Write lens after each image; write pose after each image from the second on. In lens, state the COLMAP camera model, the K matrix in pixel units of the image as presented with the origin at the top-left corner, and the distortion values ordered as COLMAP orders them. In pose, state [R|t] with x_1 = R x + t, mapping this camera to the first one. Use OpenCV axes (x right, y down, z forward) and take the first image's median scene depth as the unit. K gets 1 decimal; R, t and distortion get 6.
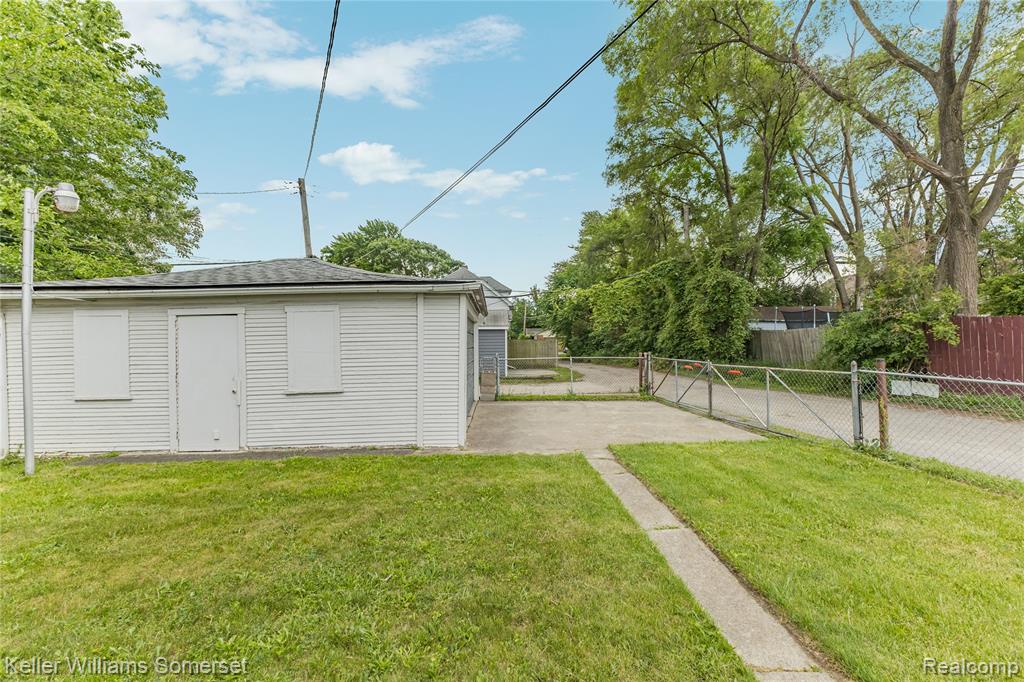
lens RADIAL K [[448.2, 0, 518.4], [0, 448.2, 338.5], [0, 0, 1]] dist [0.008665, 0.000317]
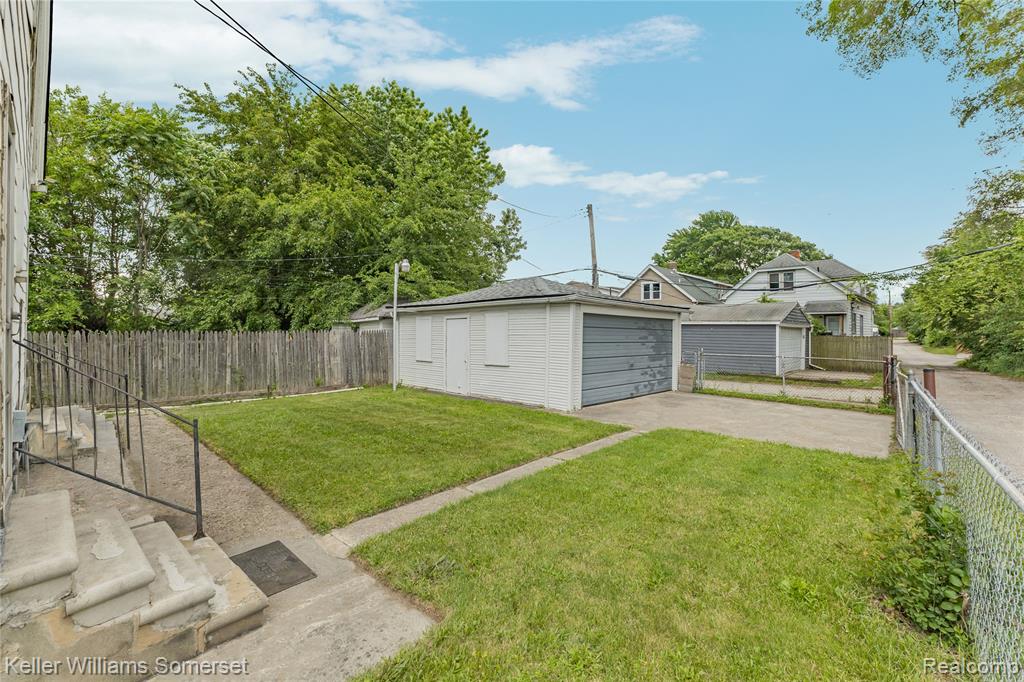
lens RADIAL K [[448.2, 0, 512.8], [0, 448.2, 346.8], [0, 0, 1]] dist [0.008665, 0.000317]
pose [[0.694435, 0.040902, -0.718392, 0.472463], [-0.014555, 0.998977, 0.042808, -0.012035], [0.719409, -0.019271, 0.694320, -0.064600]]
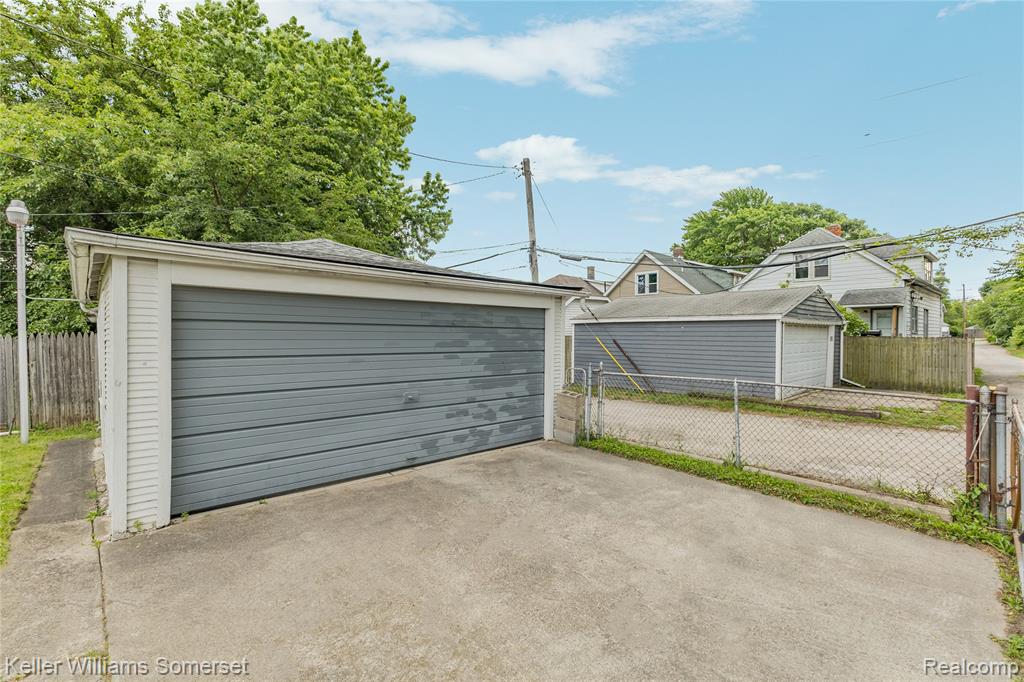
lens RADIAL K [[448.2, 0, 518.6], [0, 448.2, 372.9], [0, 0, 1]] dist [0.008665, 0.000317]
pose [[0.636888, 0.073049, -0.767488, 0.380381], [-0.004819, 0.995859, 0.090786, -0.006125], [0.770942, -0.054123, 0.634602, 0.672541]]
